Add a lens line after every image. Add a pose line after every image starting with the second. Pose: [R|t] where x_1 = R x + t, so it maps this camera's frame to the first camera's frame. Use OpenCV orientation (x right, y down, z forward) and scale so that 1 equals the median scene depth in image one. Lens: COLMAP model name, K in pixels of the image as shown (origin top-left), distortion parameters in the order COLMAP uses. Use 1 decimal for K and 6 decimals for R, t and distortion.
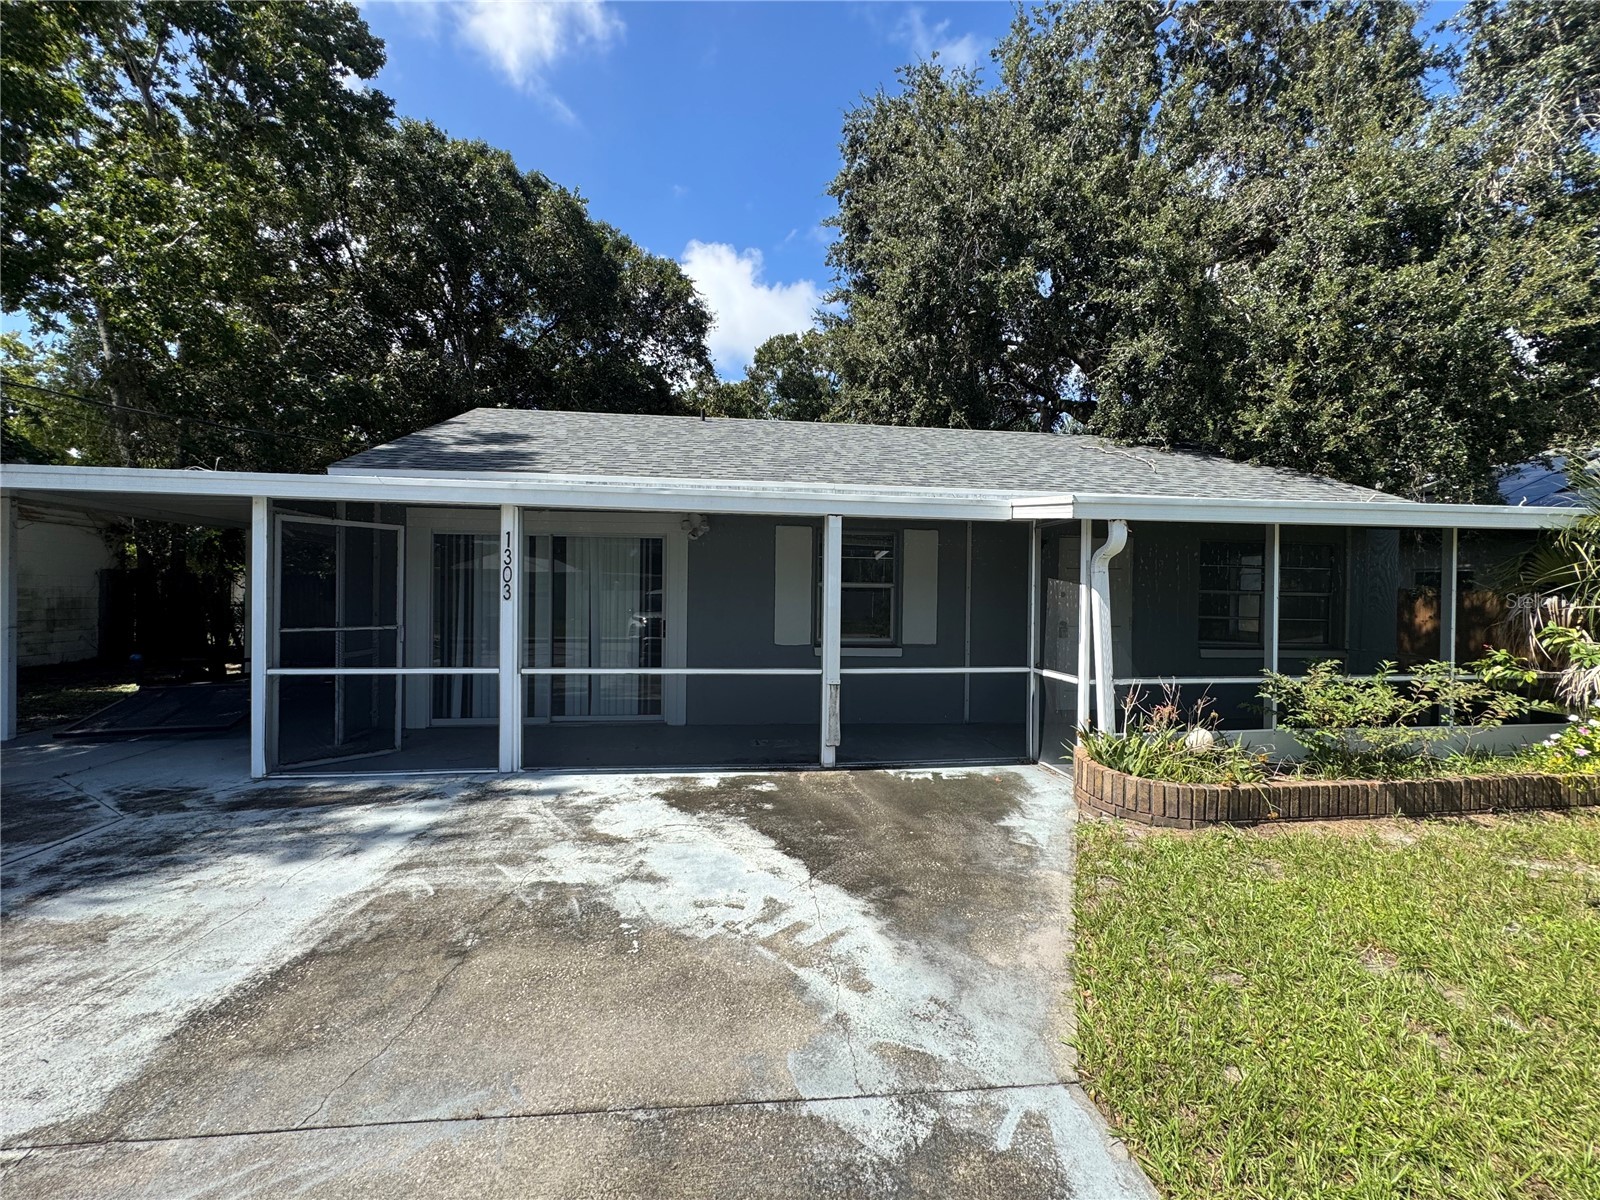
lens RADIAL K [[640.5, 0, 797.6], [0, 640.5, 599.1], [0, 0, 1]] dist [-0.007664, 0.001599]
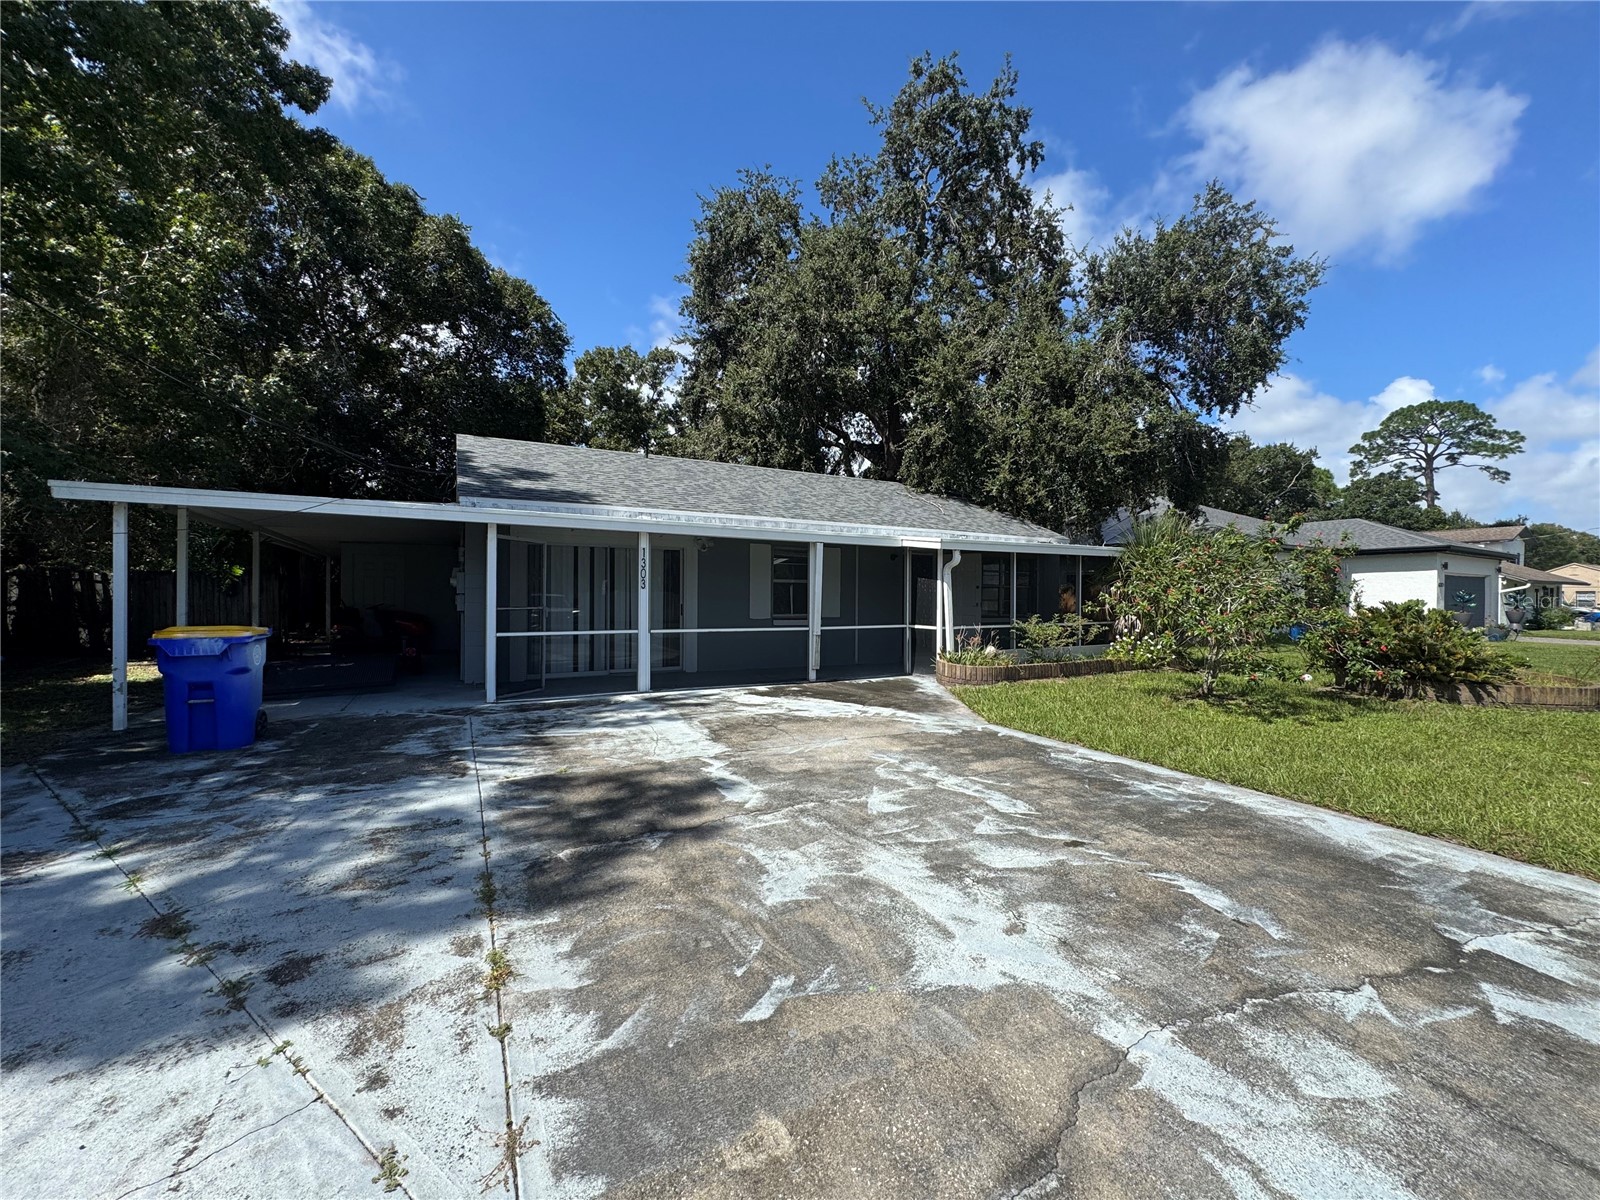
lens RADIAL K [[640.5, 0, 801.9], [0, 640.5, 596.1], [0, 0, 1]] dist [-0.007664, 0.001599]
pose [[0.928858, -0.007221, 0.370367, -0.639712], [0.008215, 0.999966, -0.001108, 0.023625], [-0.370346, 0.004072, 0.928885, -0.654707]]
